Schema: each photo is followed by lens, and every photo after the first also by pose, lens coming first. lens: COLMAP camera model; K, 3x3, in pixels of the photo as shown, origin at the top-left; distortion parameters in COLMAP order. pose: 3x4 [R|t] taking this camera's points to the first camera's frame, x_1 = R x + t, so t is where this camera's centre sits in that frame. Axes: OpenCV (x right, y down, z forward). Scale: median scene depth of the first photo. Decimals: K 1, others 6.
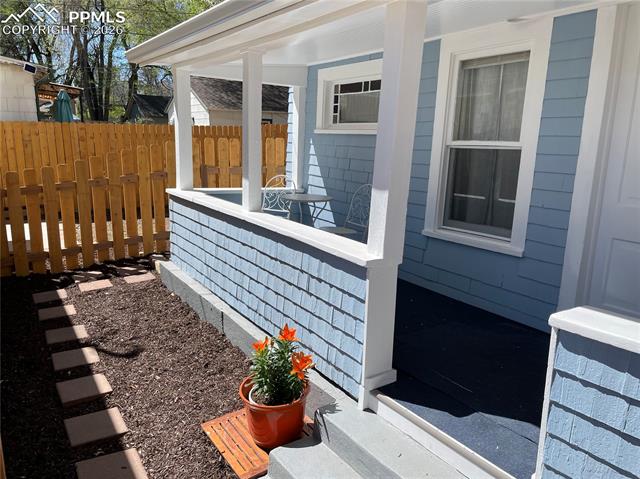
lens RADIAL K [[483.5, 0, 320.0], [0, 483.5, 239.5], [0, 0, 1]] dist [0.091598, -0.125304]
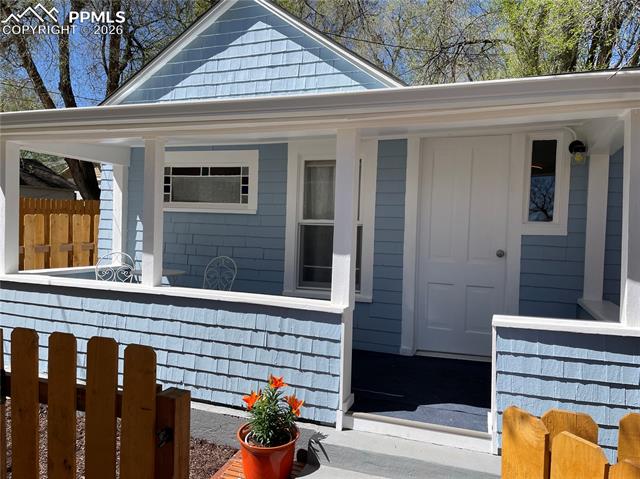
lens RADIAL K [[483.5, 0, 320.0], [0, 483.5, 239.5], [0, 0, 1]] dist [0.091598, -0.125304]
pose [[0.811139, -0.022955, 0.584403, -0.599547], [0.111449, 0.986986, -0.115921, 0.002704], [-0.574137, 0.159159, 0.803141, -0.053458]]
